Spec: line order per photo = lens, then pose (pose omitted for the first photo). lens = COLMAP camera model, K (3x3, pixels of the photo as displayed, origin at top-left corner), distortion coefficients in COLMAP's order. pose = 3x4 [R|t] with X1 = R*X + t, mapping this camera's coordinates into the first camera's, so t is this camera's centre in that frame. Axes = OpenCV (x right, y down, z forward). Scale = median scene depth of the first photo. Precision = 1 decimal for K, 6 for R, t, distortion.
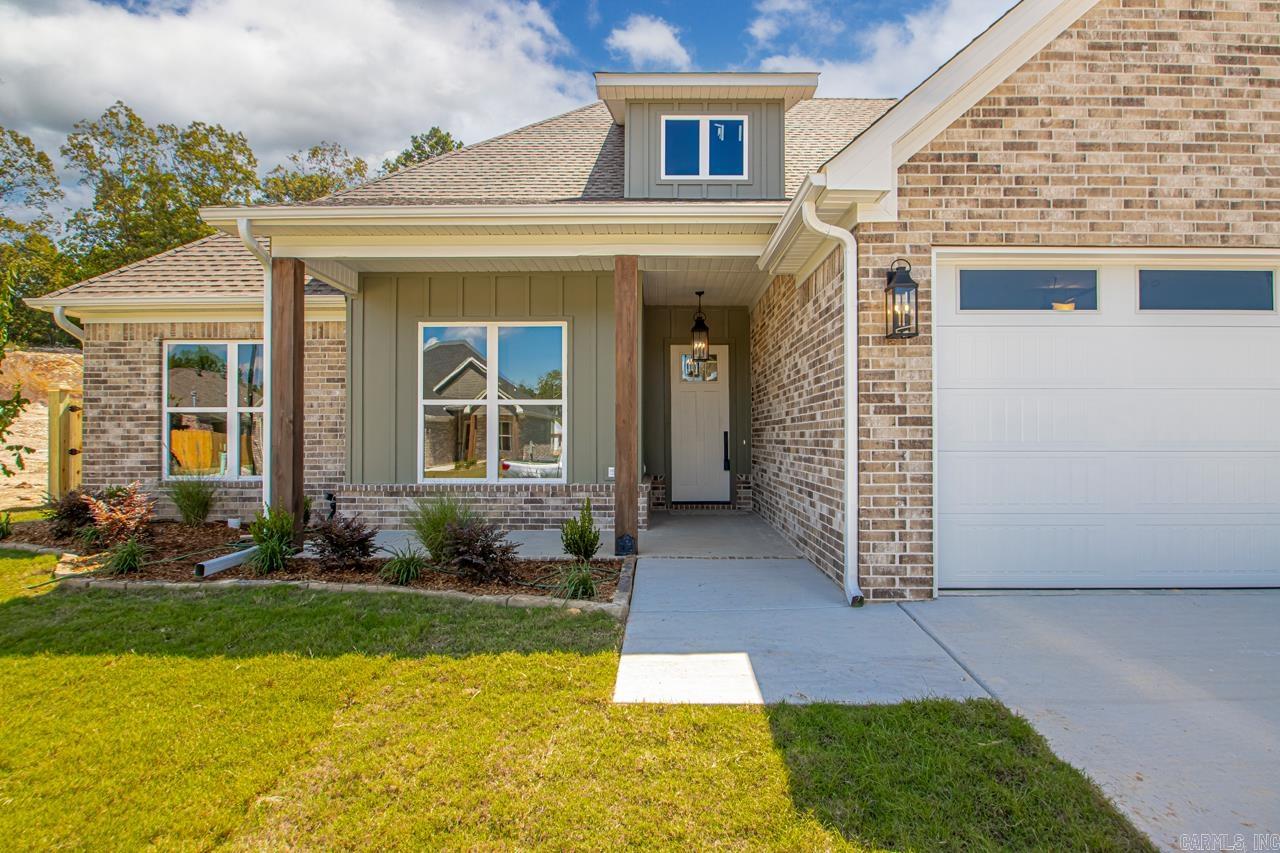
lens RADIAL K [[754.2, 0, 640.0], [0, 754.2, 426.5], [0, 0, 1]] dist [0.000334, 0.000285]
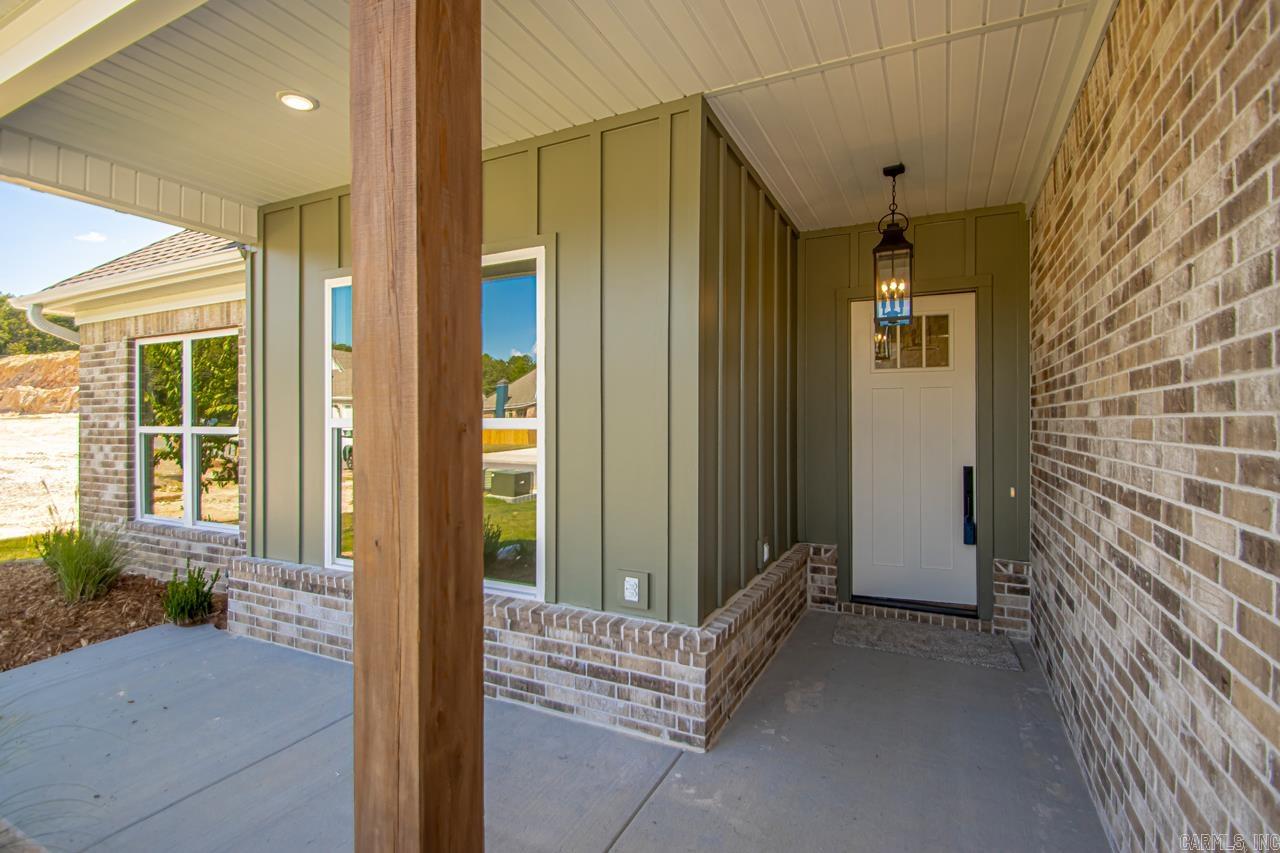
lens RADIAL K [[601.6, 0, 640.0], [0, 601.6, 426.5], [0, 0, 1]] dist [0.011266, -0.000236]
pose [[0.904818, 0.003781, -0.425782, 0.104295], [0.006837, 0.999703, 0.023408, -0.036749], [0.425744, -0.024091, 0.904523, 0.660643]]
